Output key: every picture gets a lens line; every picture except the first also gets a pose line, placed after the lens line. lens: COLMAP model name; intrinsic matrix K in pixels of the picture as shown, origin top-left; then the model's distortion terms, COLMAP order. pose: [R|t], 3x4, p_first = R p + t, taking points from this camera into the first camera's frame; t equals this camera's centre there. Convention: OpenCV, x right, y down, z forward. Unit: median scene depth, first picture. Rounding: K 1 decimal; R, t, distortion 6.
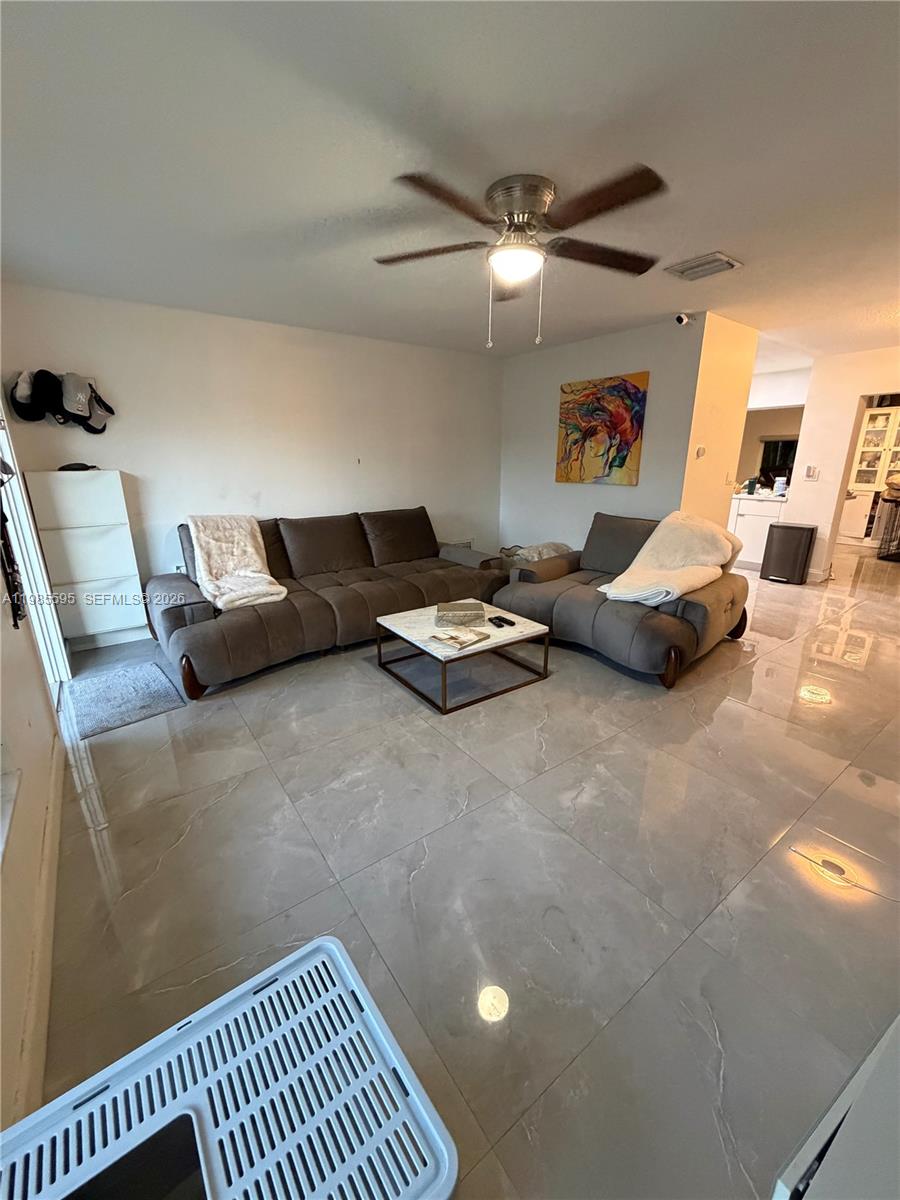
lens RADIAL K [[479.8, 0, 451.2], [0, 479.8, 593.6], [0, 0, 1]] dist [0.000086, 0.000278]
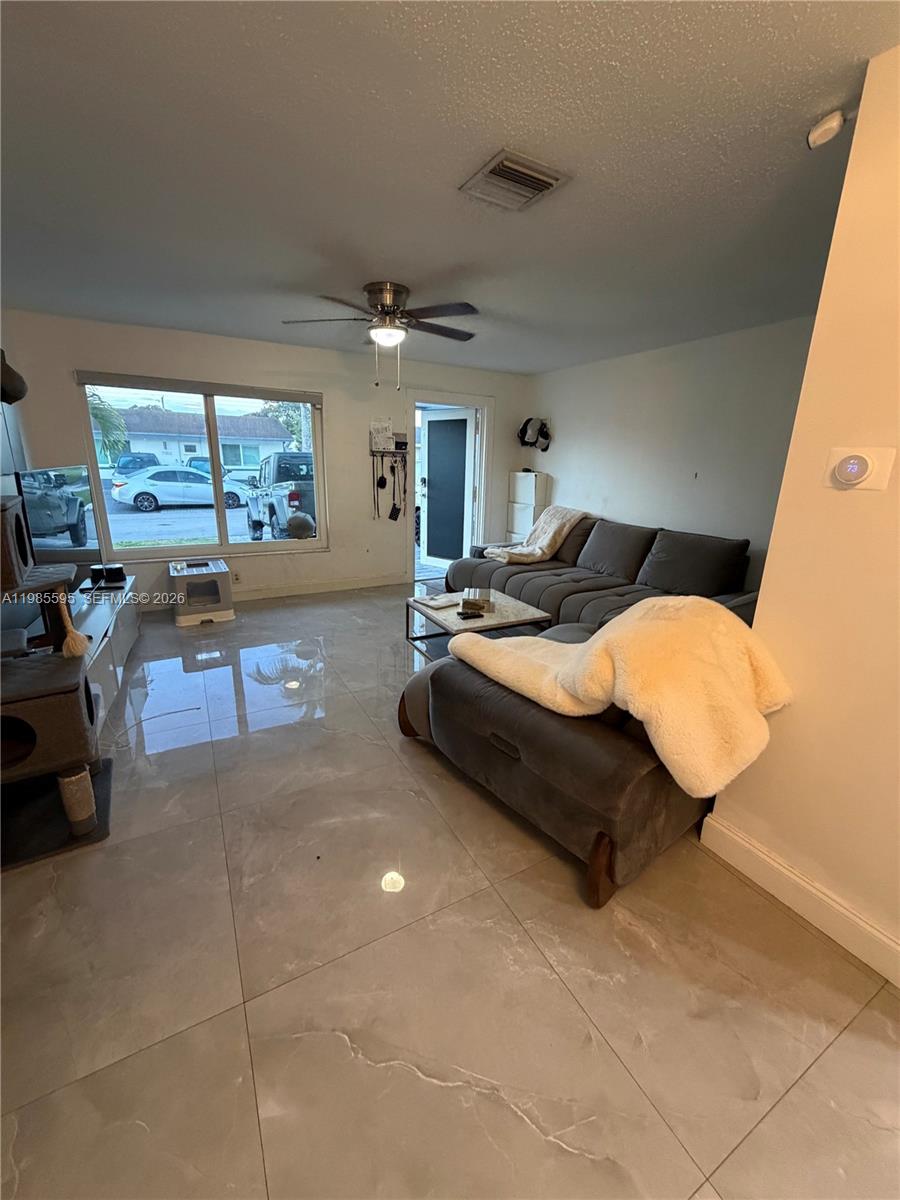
lens RADIAL K [[479.8, 0, 451.2], [0, 479.8, 593.6], [0, 0, 1]] dist [0.000086, 0.000278]
pose [[-0.122979, 0.266184, -0.956045, 0.832959], [-0.298862, 0.908703, 0.291446, -0.212938], [0.946339, 0.321567, -0.032200, 0.710362]]
